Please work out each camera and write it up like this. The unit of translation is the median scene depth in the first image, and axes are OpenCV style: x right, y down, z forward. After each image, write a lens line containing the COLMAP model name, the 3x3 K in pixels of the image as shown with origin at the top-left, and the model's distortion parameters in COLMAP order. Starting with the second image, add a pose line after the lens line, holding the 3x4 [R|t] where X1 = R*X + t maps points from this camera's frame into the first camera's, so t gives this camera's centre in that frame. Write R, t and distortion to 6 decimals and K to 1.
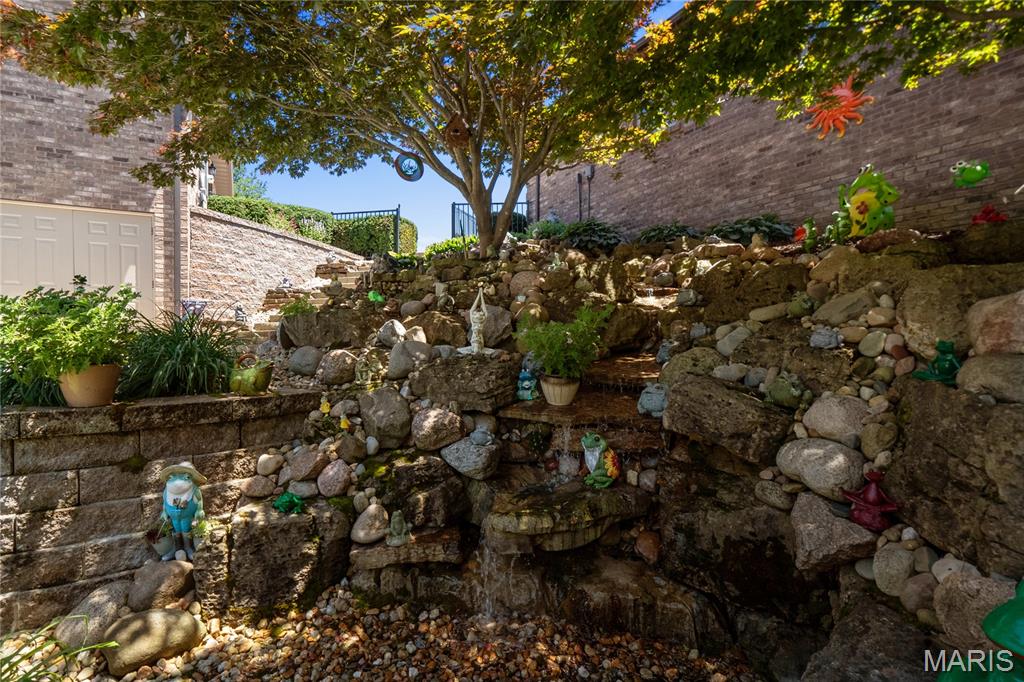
lens RADIAL K [[477.1, 0, 512.3], [0, 477.1, 340.4], [0, 0, 1]] dist [-0.022060, 0.000068]
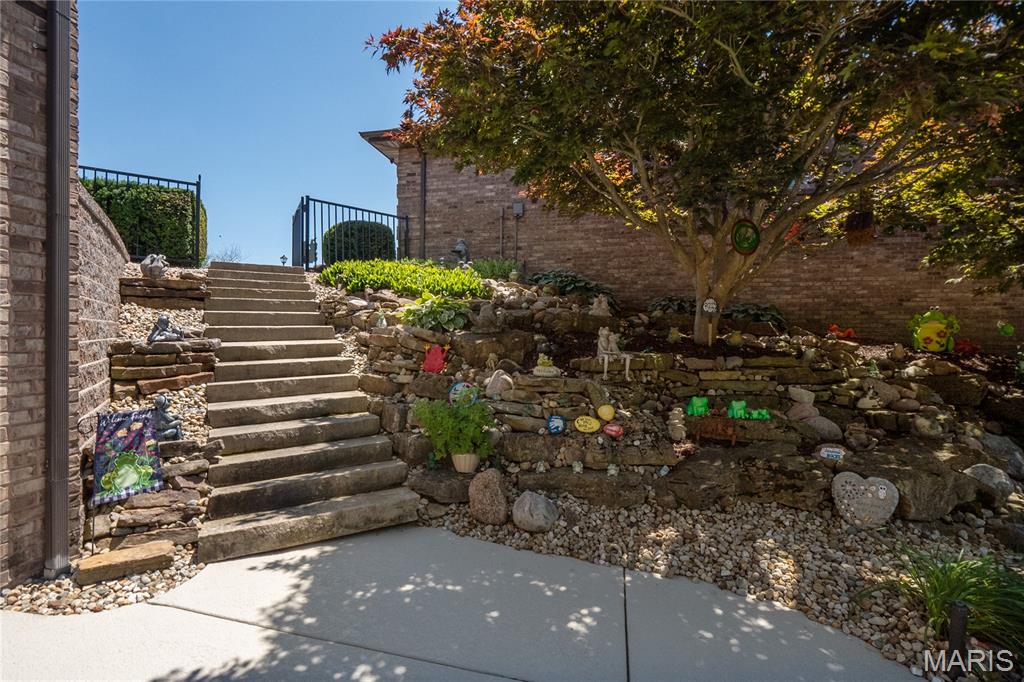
lens RADIAL K [[477.1, 0, 509.2], [0, 477.1, 337.3], [0, 0, 1]] dist [-0.022060, 0.000068]
pose [[0.661259, -0.002011, 0.750155, -0.749400], [0.001591, 0.999998, 0.001278, -0.141457], [-0.750156, 0.000348, 0.661261, 0.539879]]
